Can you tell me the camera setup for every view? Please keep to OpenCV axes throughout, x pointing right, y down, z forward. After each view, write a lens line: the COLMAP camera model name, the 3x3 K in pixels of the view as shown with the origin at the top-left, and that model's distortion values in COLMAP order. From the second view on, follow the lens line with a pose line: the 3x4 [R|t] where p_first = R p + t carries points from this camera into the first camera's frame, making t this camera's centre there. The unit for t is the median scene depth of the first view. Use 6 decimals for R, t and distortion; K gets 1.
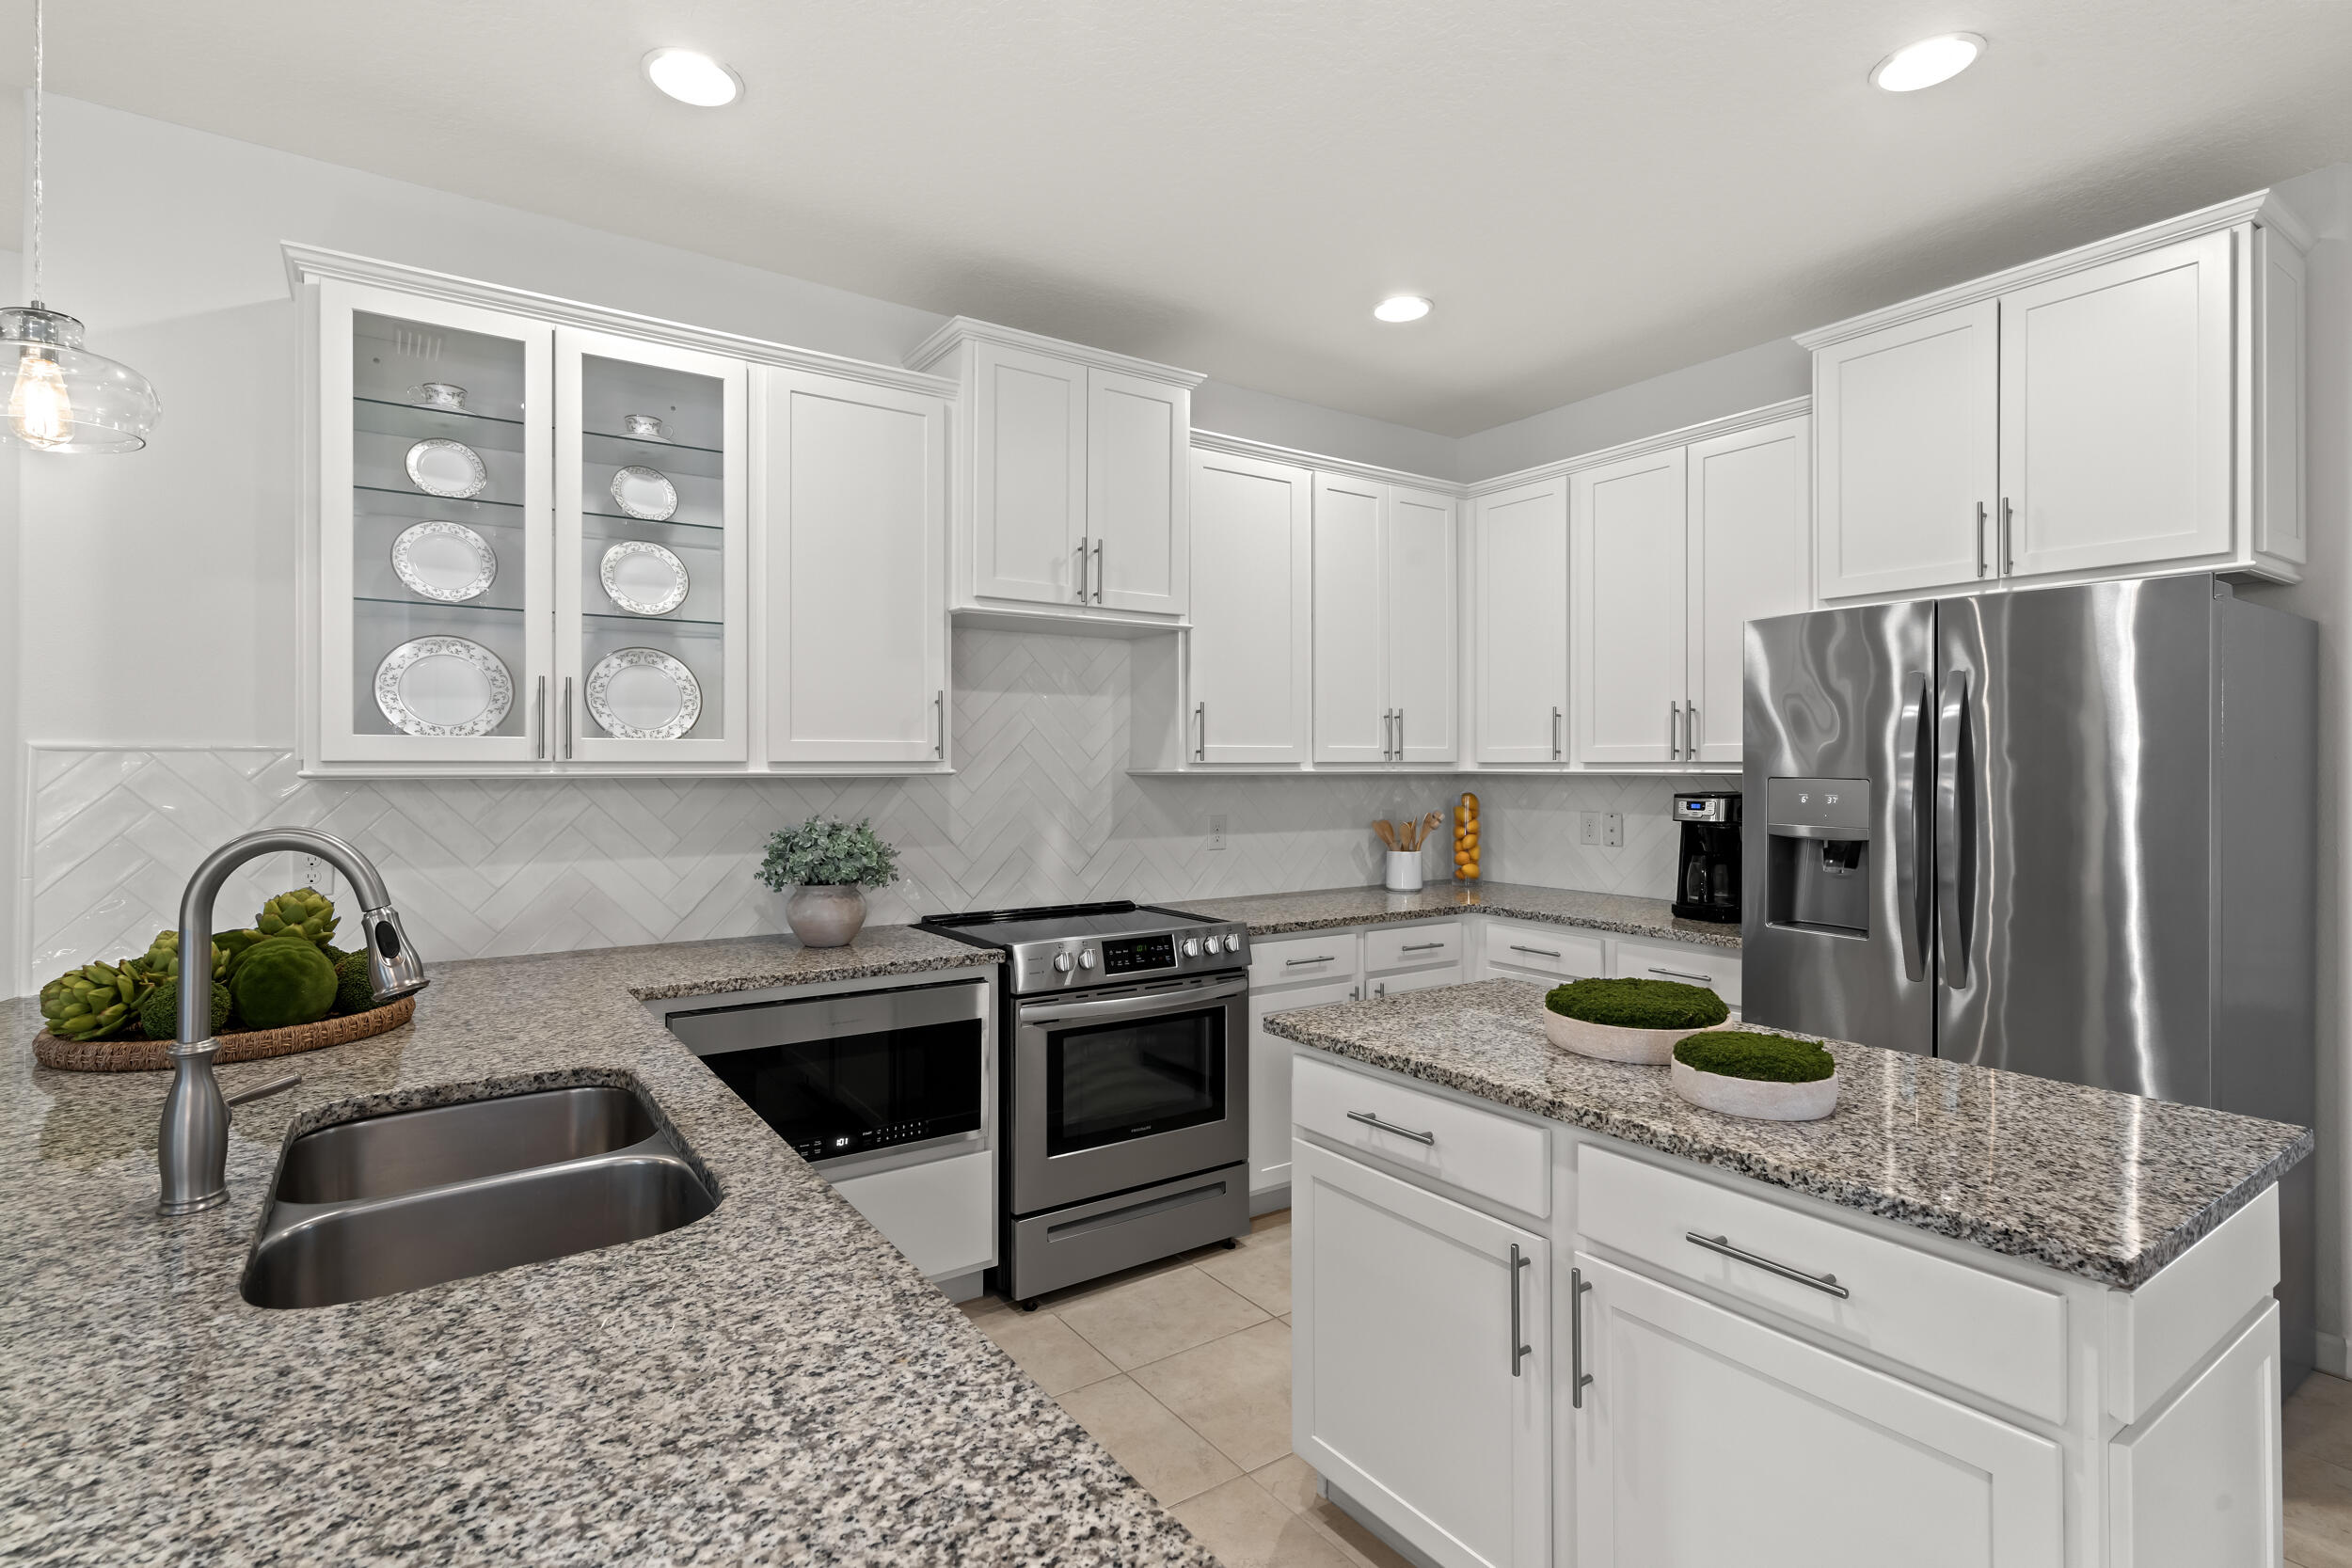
lens RADIAL K [[1114.1, 0, 1162.5], [0, 1114.1, 759.8], [0, 0, 1]] dist [0.000003, 0.000448]
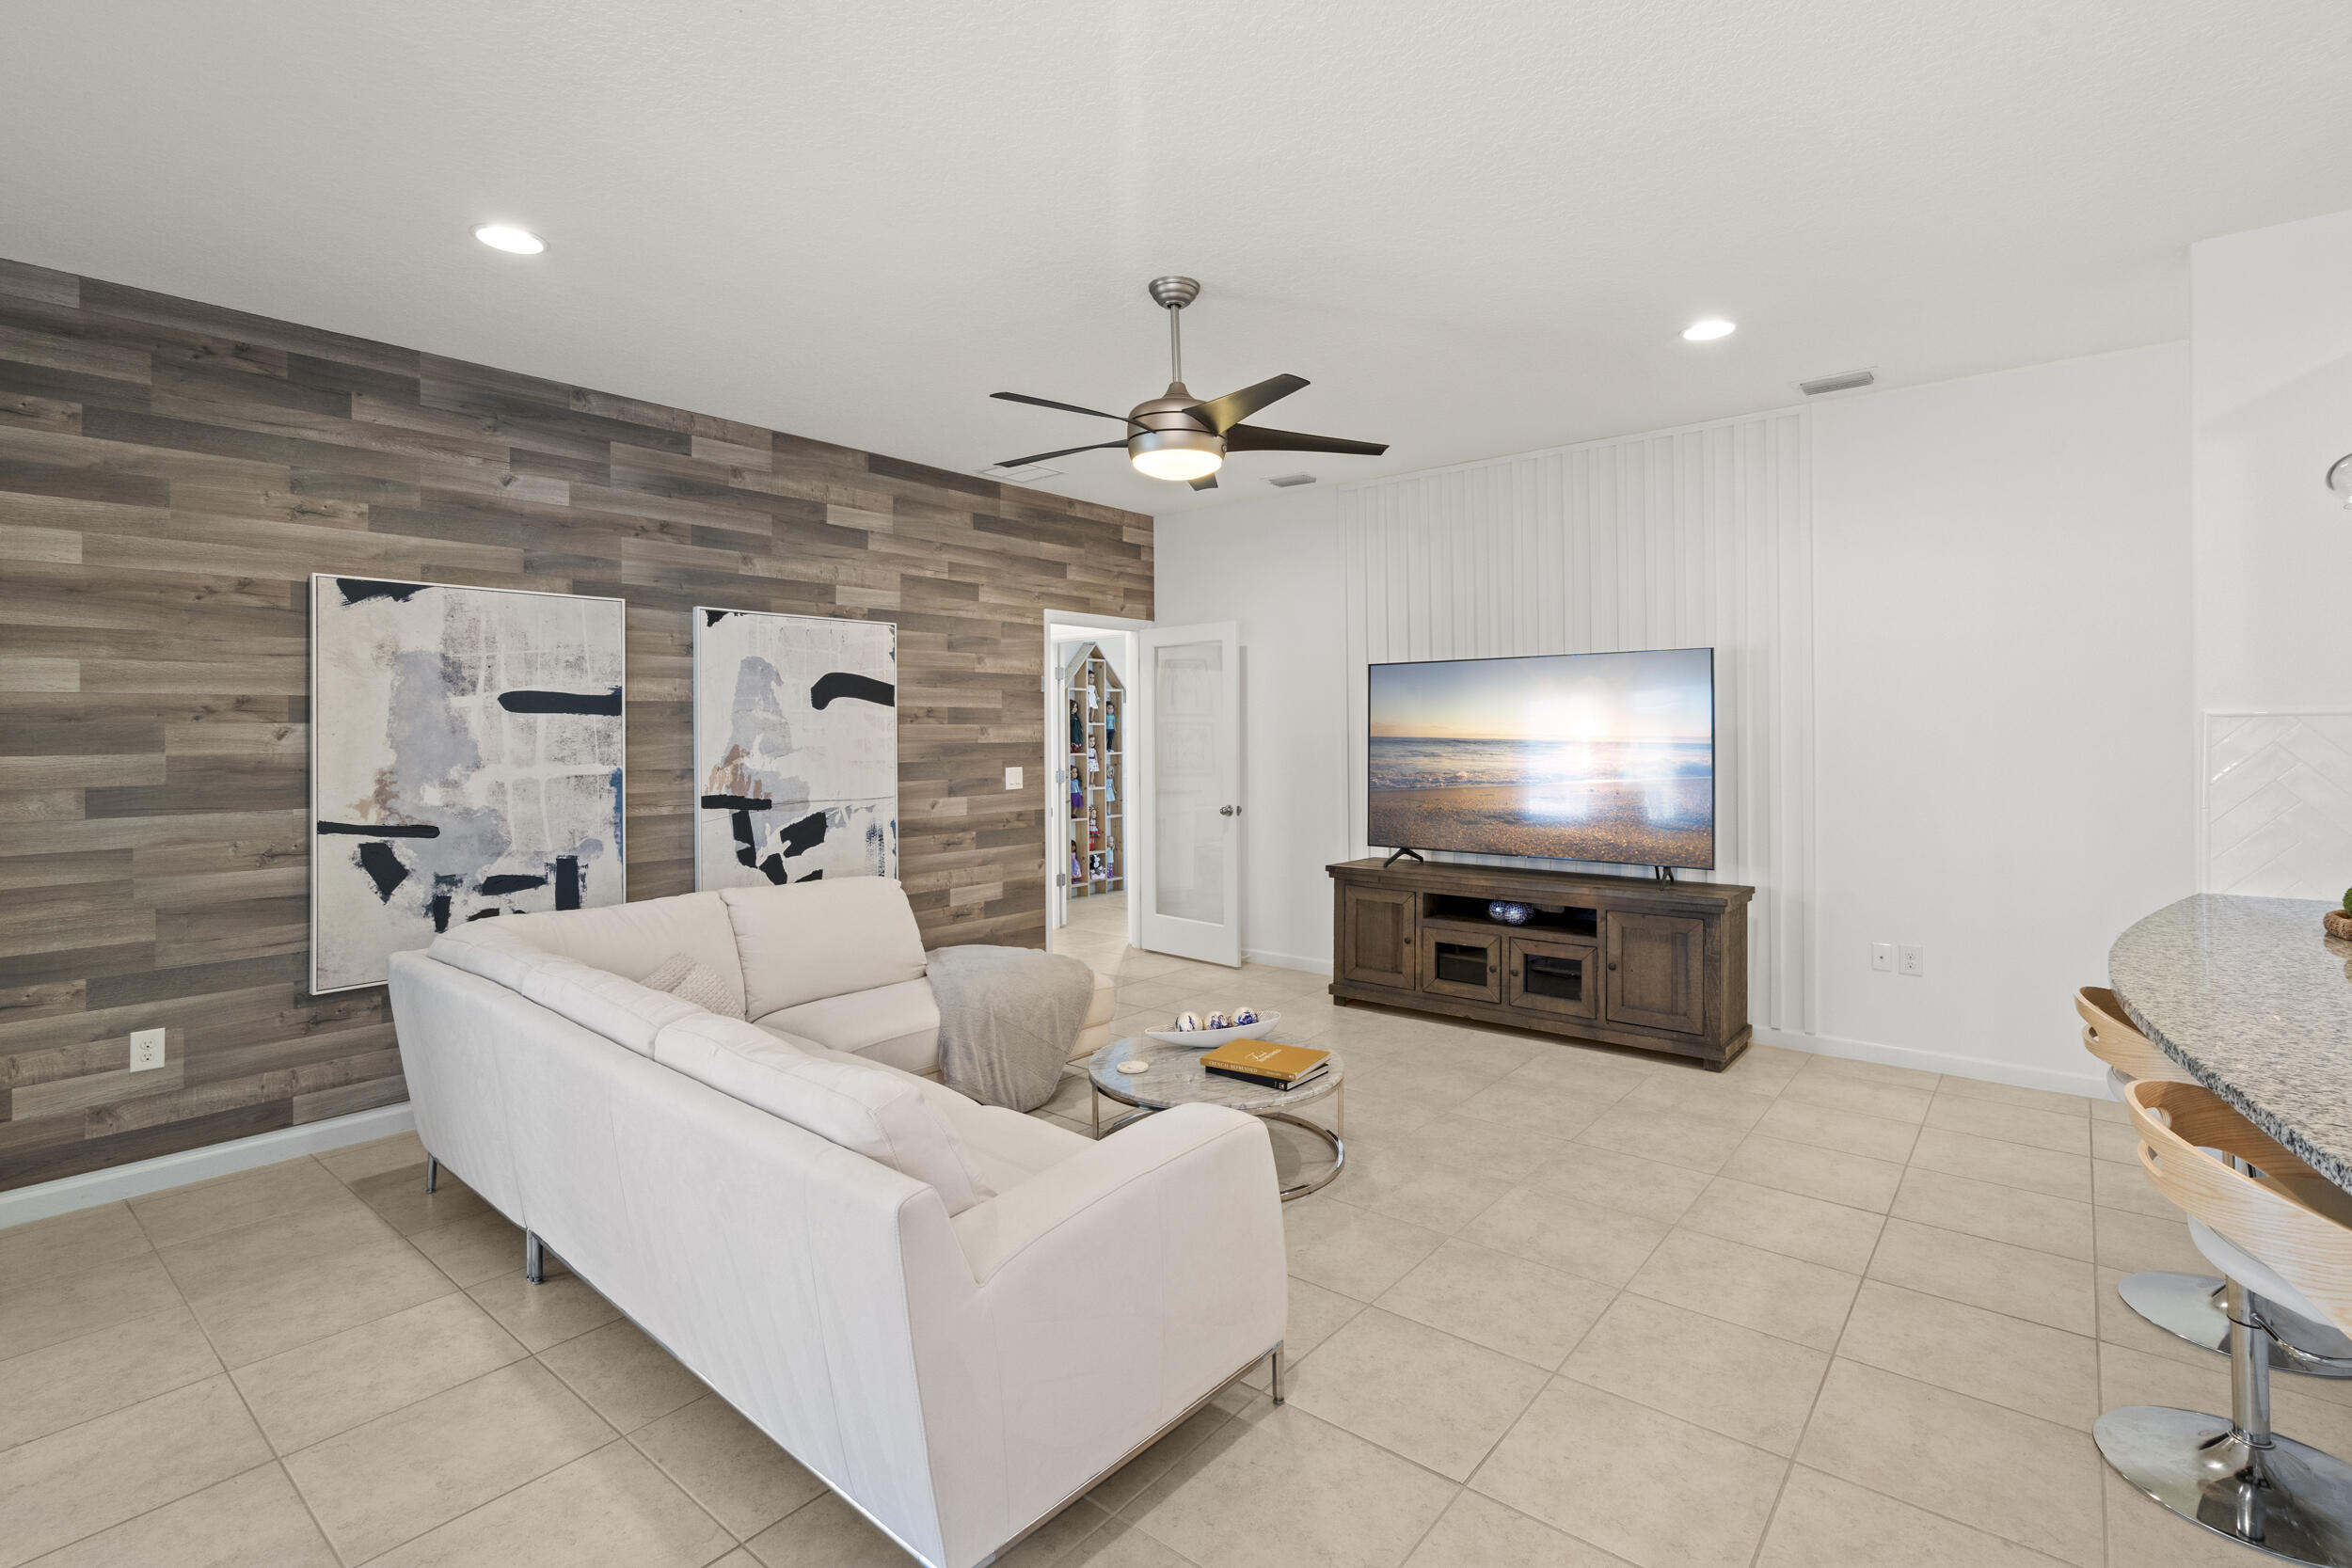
lens RADIAL K [[1096.0, 0, 1184.3], [0, 1096.0, 725.9], [0, 0, 1]] dist [-0.001487, 0.000428]
pose [[0.286785, -0.008561, -0.957957, -0.043767], [0.014463, 0.999885, -0.004606, -0.006375], [0.957886, -0.012534, 0.286876, -0.431968]]
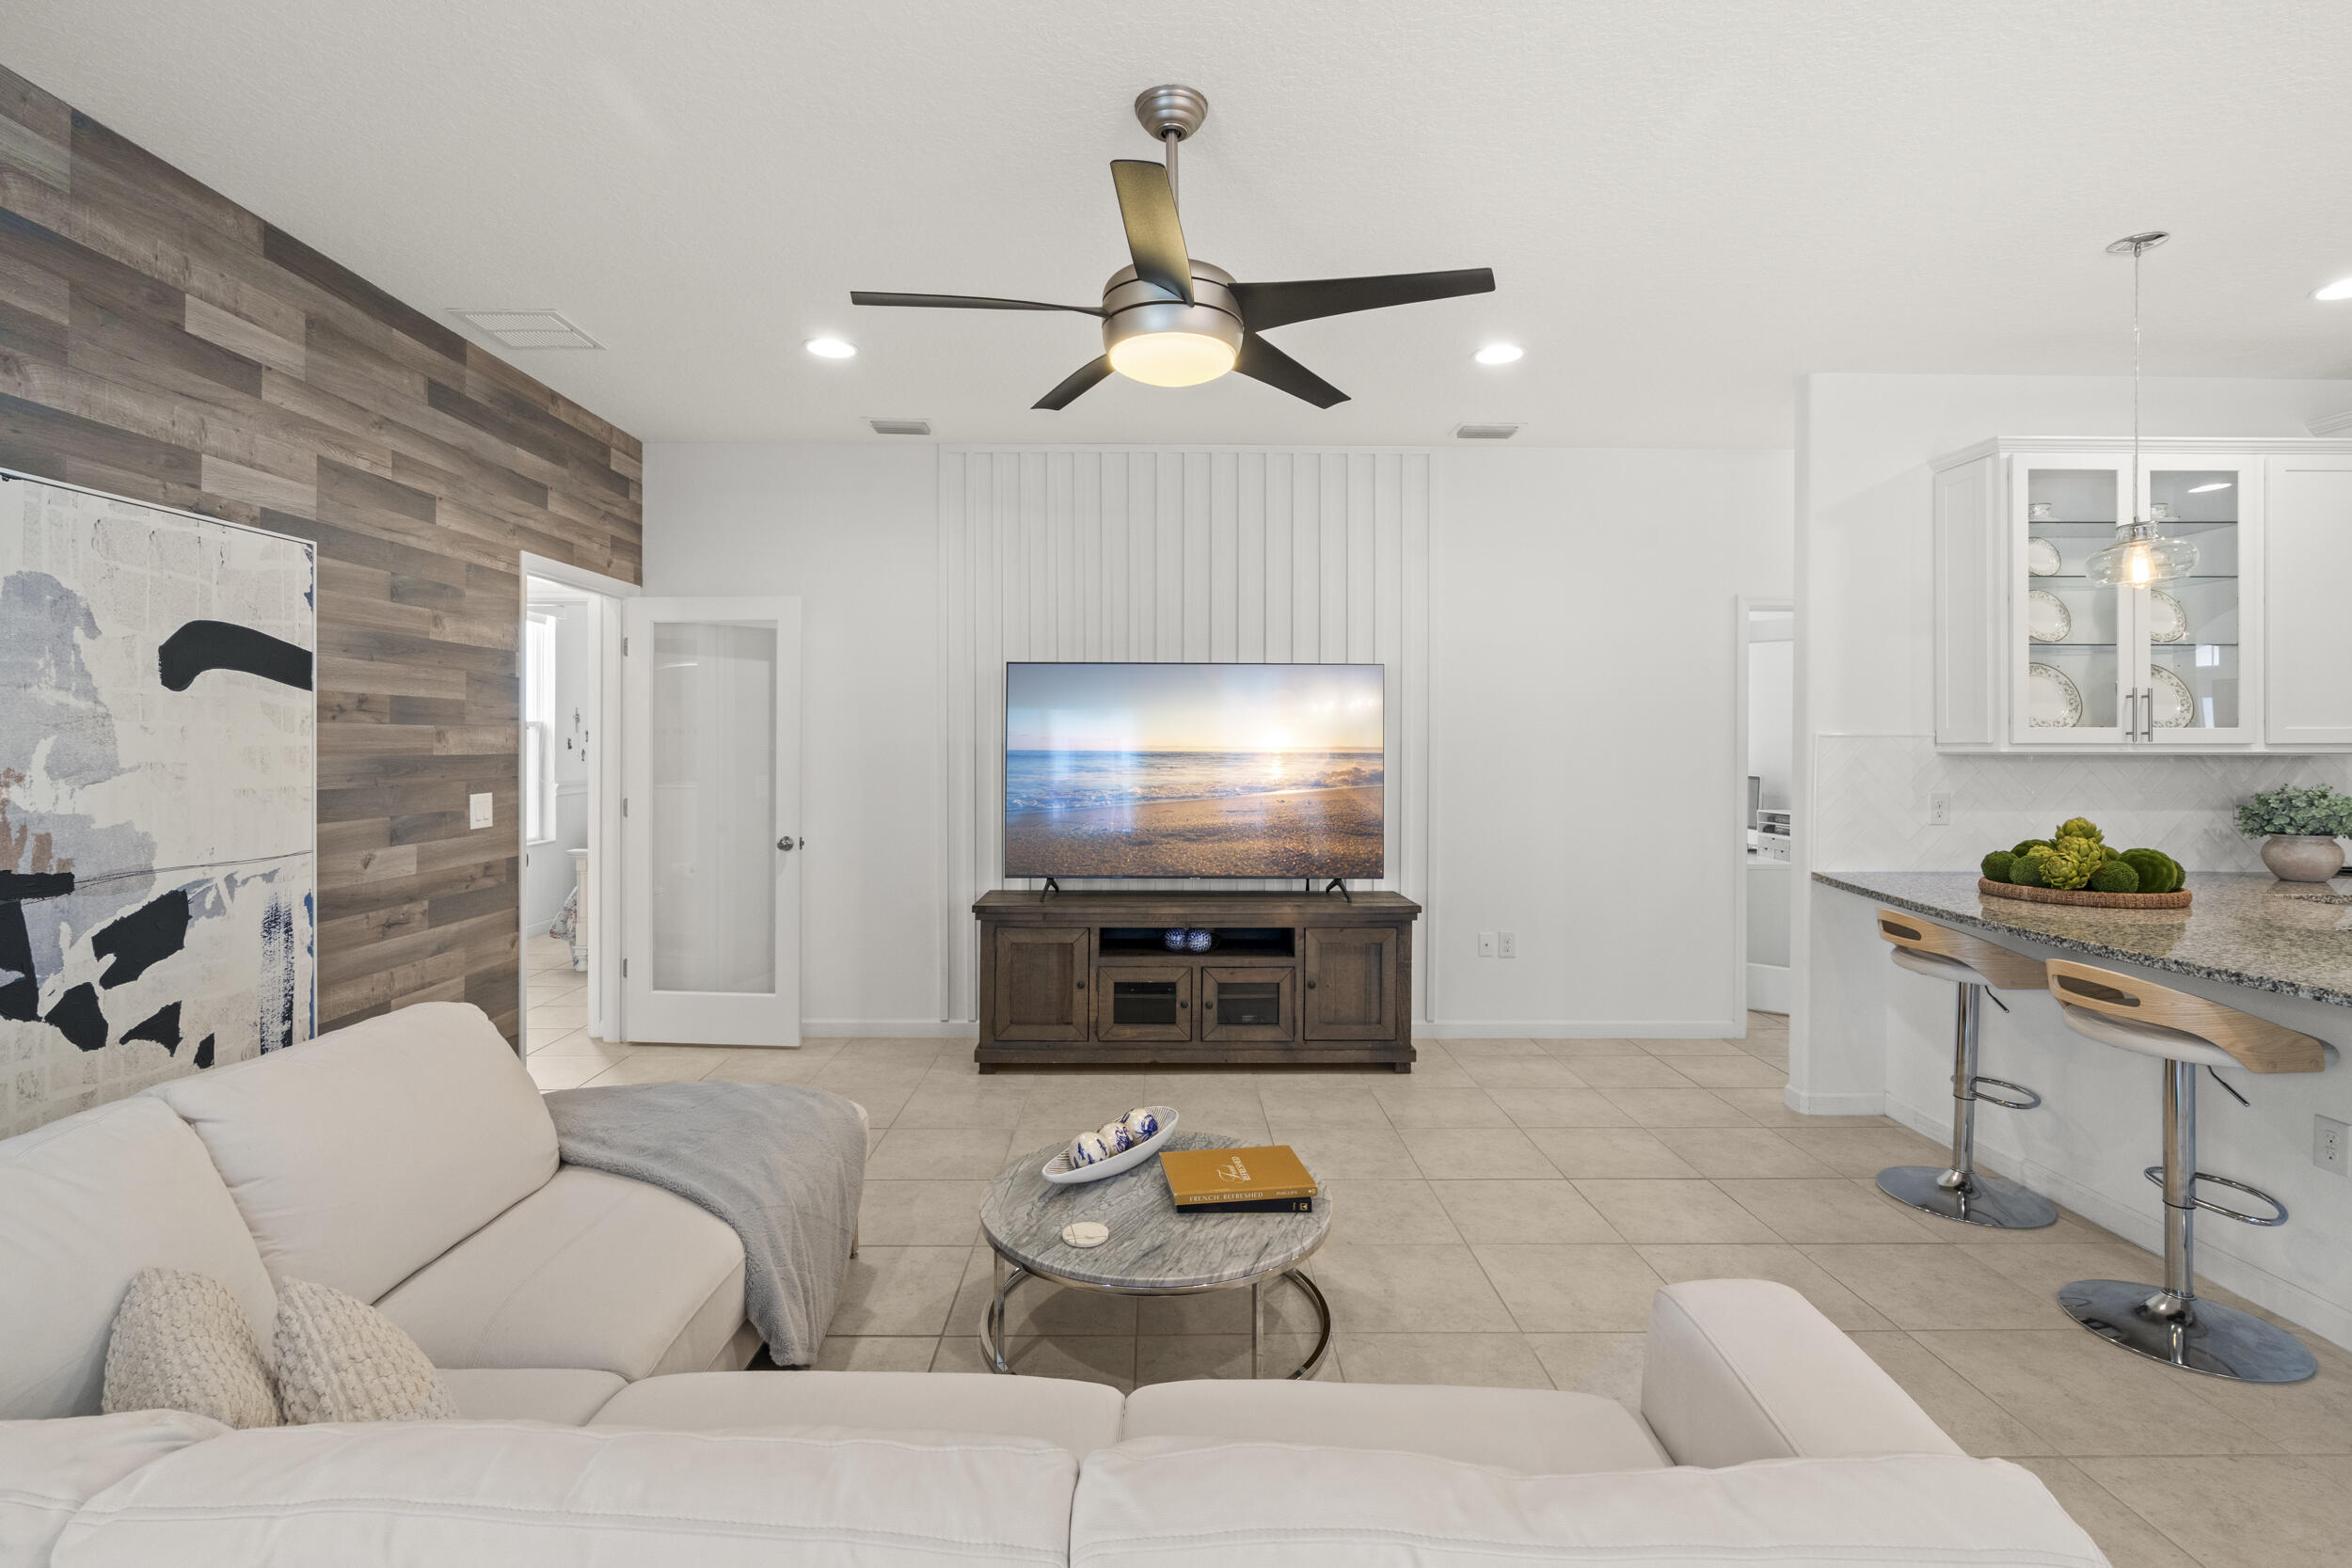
lens RADIAL K [[1079.9, 0, 1171.1], [0, 1079.9, 745.6], [0, 0, 1]] dist [-0.003411, 0.000655]
pose [[0.836925, 0.002963, -0.547310, -0.663922], [0.002308, 0.999957, 0.008944, -0.009420], [0.547313, -0.008749, 0.836882, -0.749234]]
